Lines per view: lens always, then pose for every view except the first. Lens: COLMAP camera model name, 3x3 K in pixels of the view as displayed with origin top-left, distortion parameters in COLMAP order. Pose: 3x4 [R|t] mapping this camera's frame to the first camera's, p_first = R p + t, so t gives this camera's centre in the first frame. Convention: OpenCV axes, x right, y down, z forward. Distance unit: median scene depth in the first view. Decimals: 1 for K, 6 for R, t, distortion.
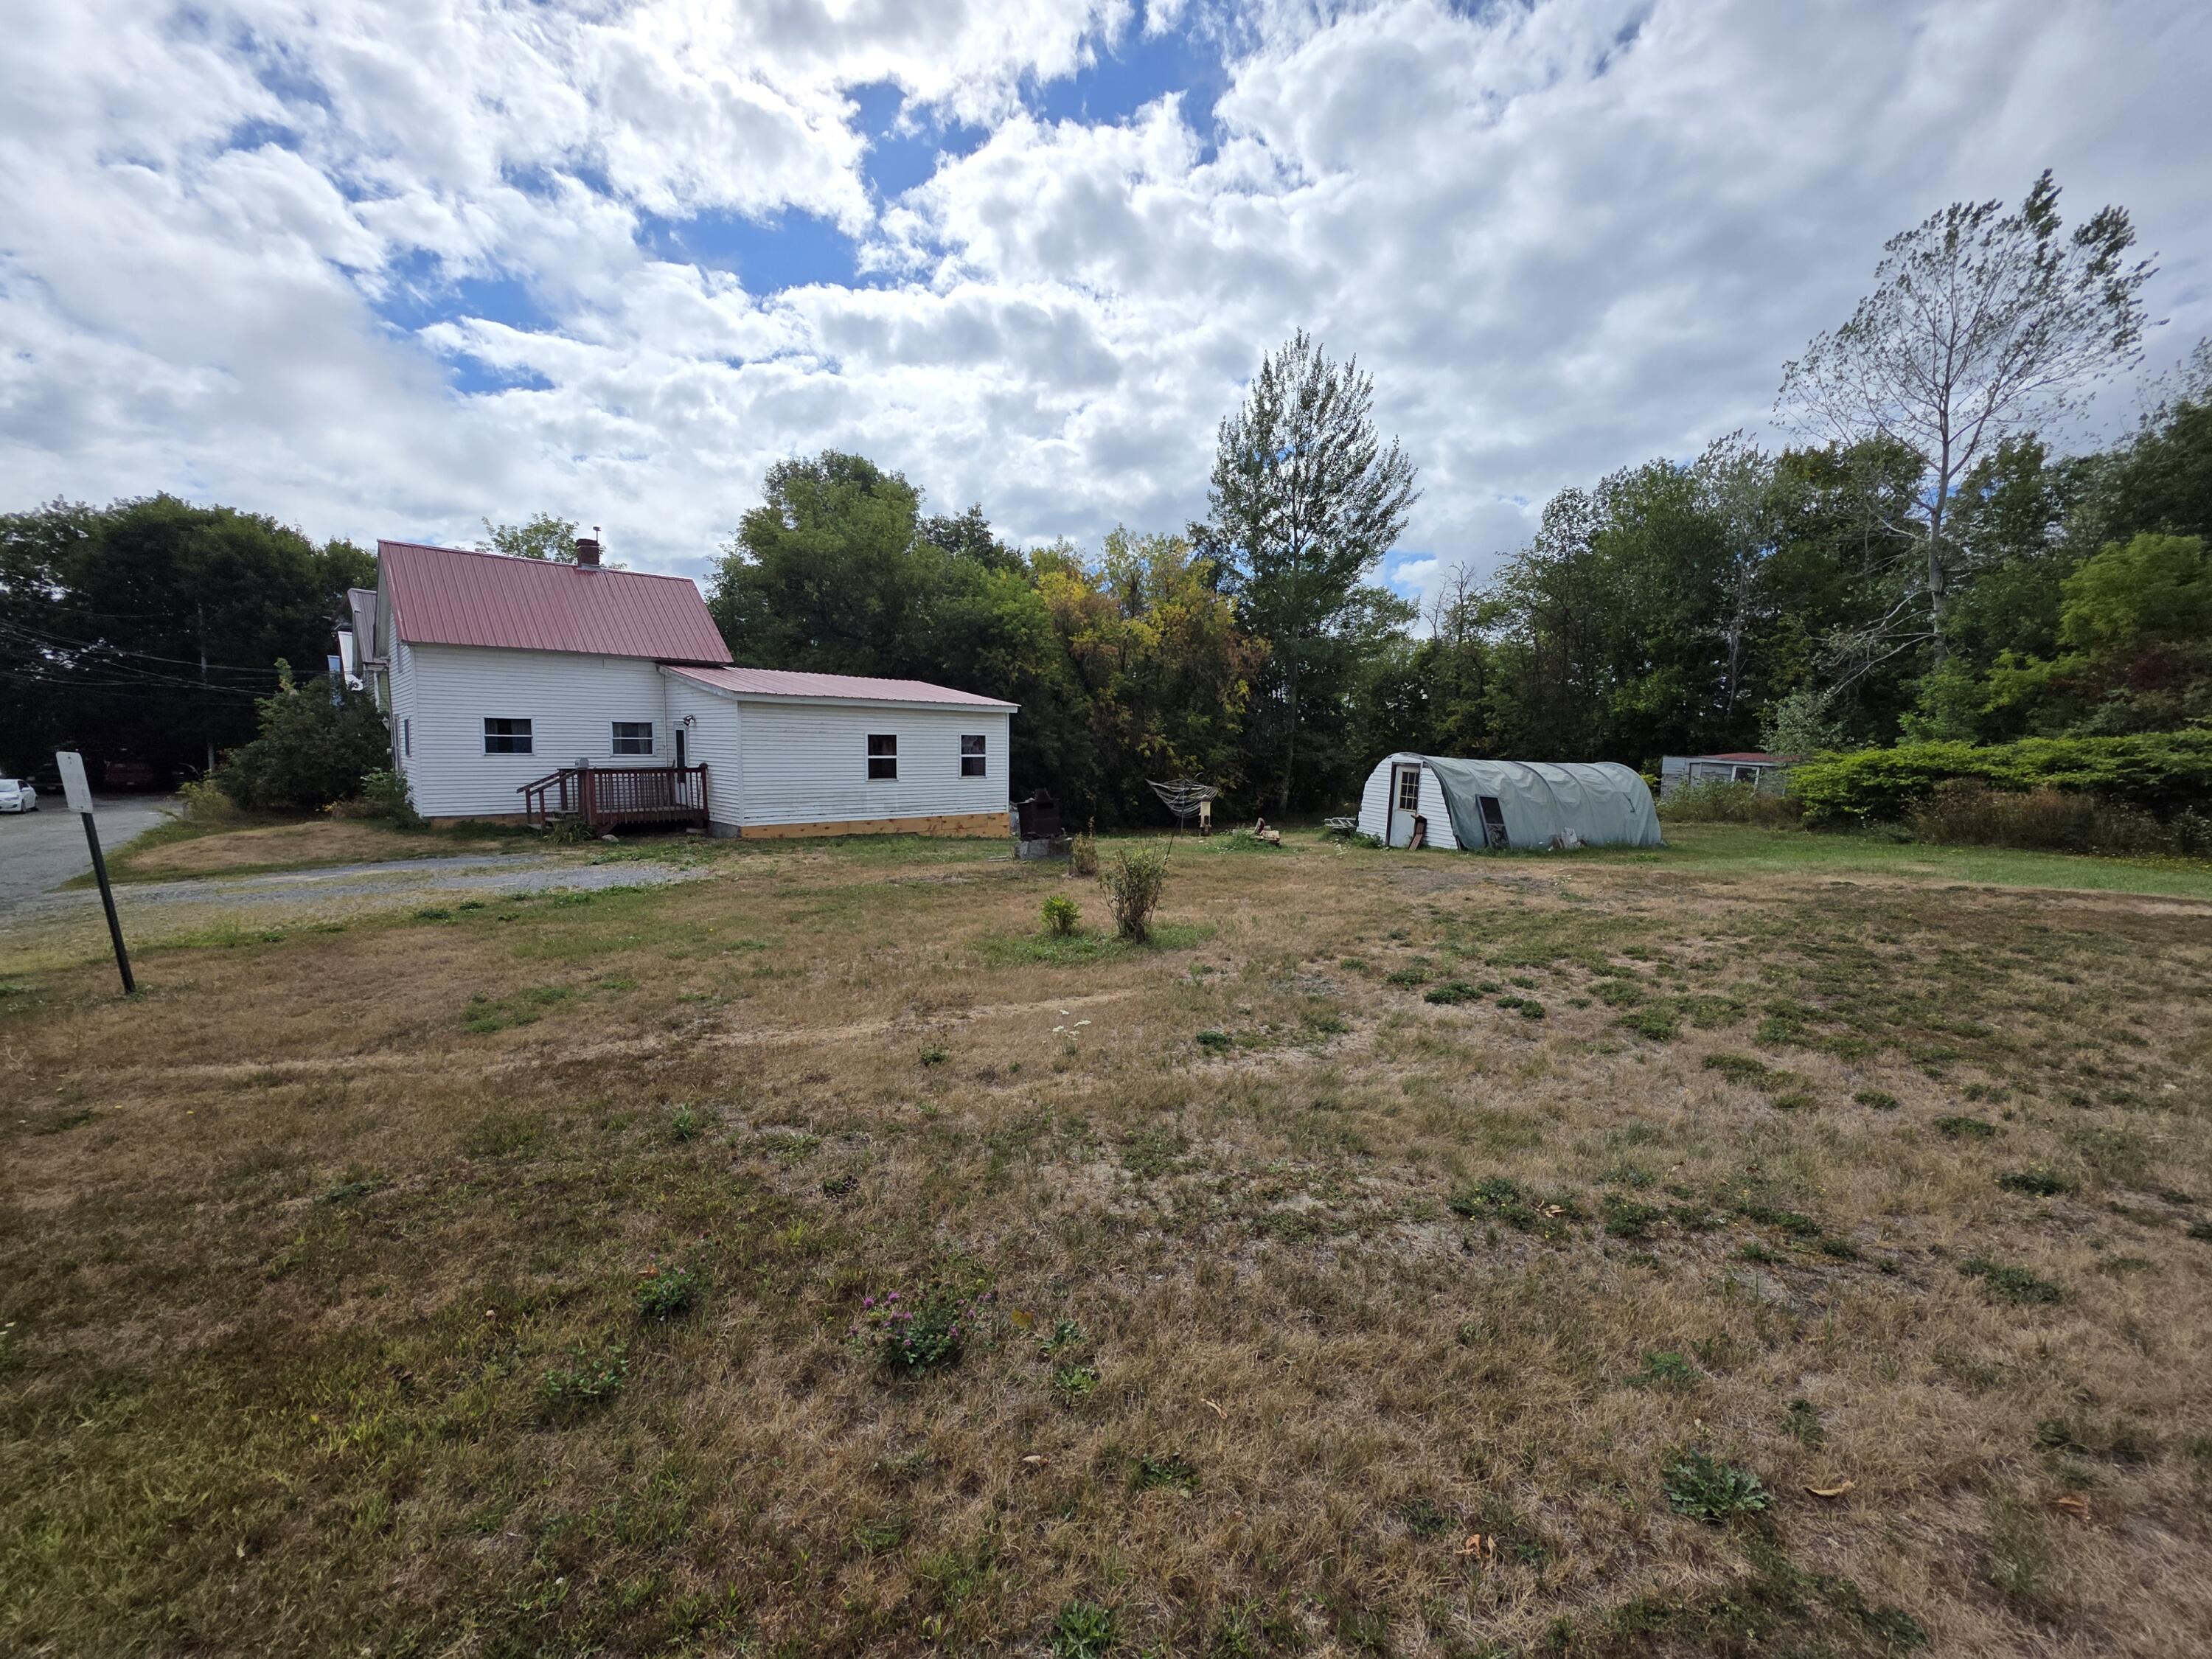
lens RADIAL K [[881.4, 0, 1118.6], [0, 881.4, 820.7], [0, 0, 1]] dist [-0.000977, -0.000135]
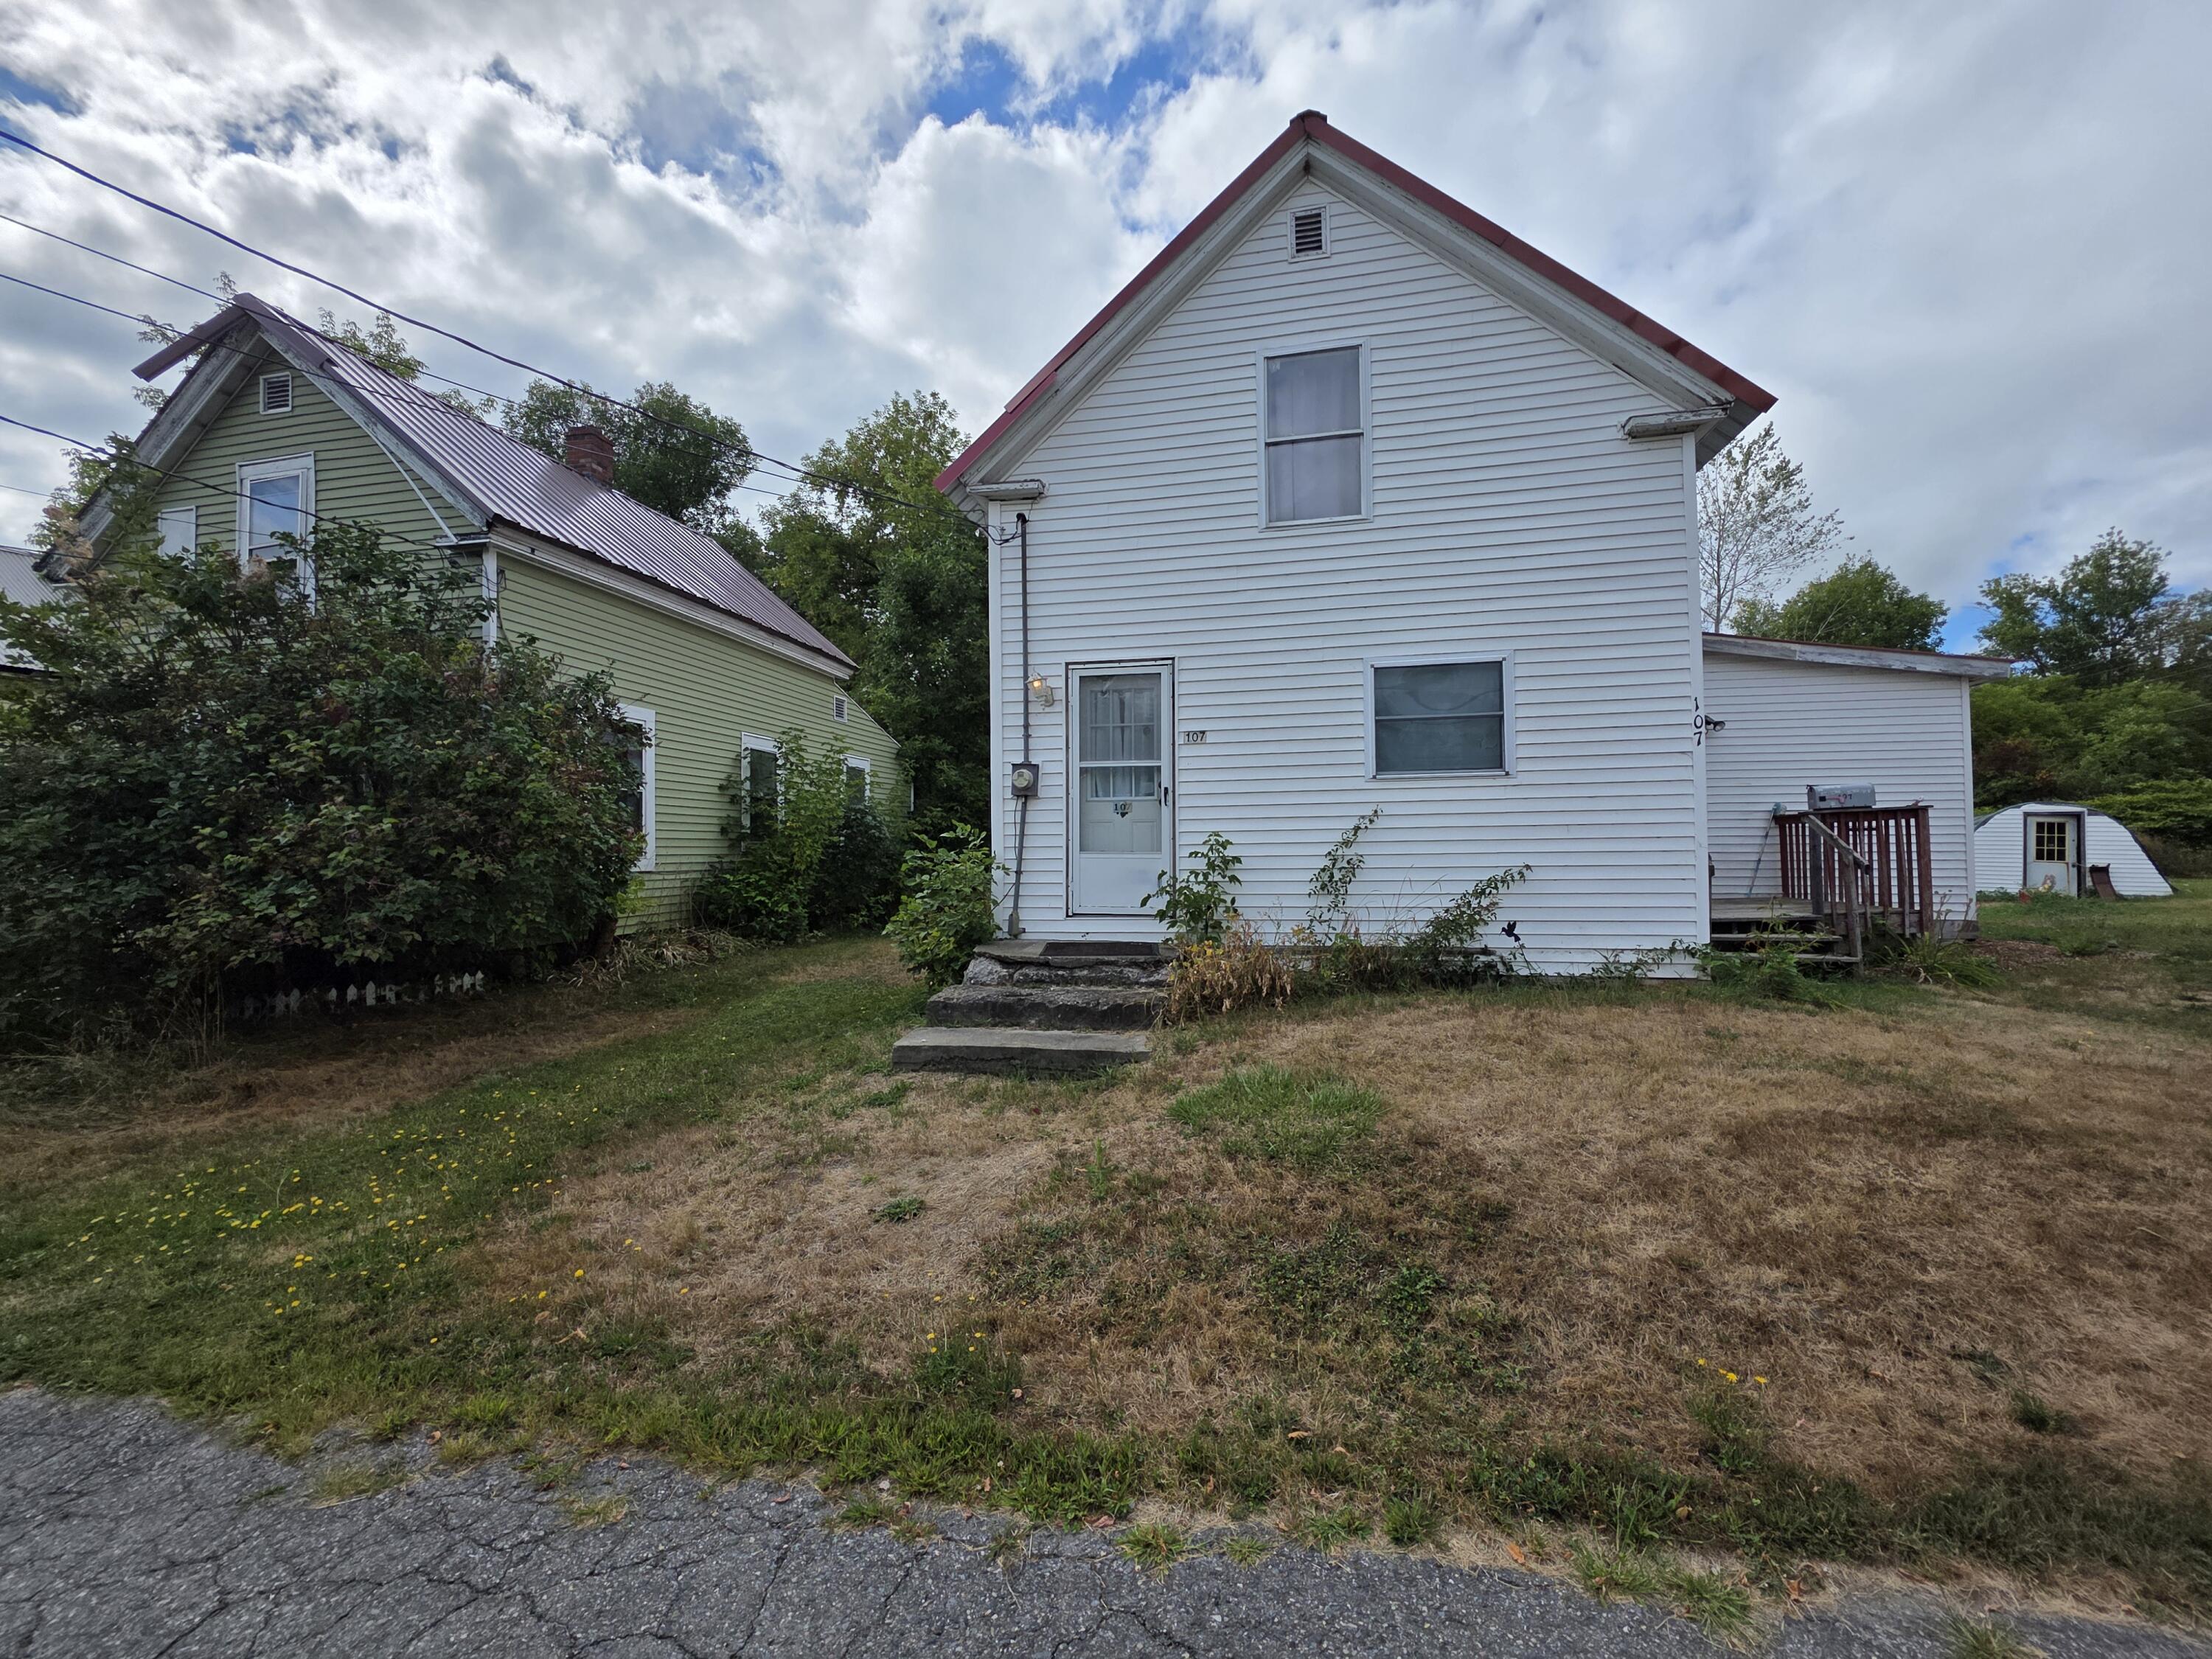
lens RADIAL K [[881.4, 0, 1118.6], [0, 881.4, 820.7], [0, 0, 1]] dist [-0.000977, -0.000135]
pose [[0.824415, -0.001775, 0.565983, -1.056385], [0.064403, 0.993794, -0.090694, -0.034080], [-0.562309, 0.111220, 0.819413, 0.772886]]
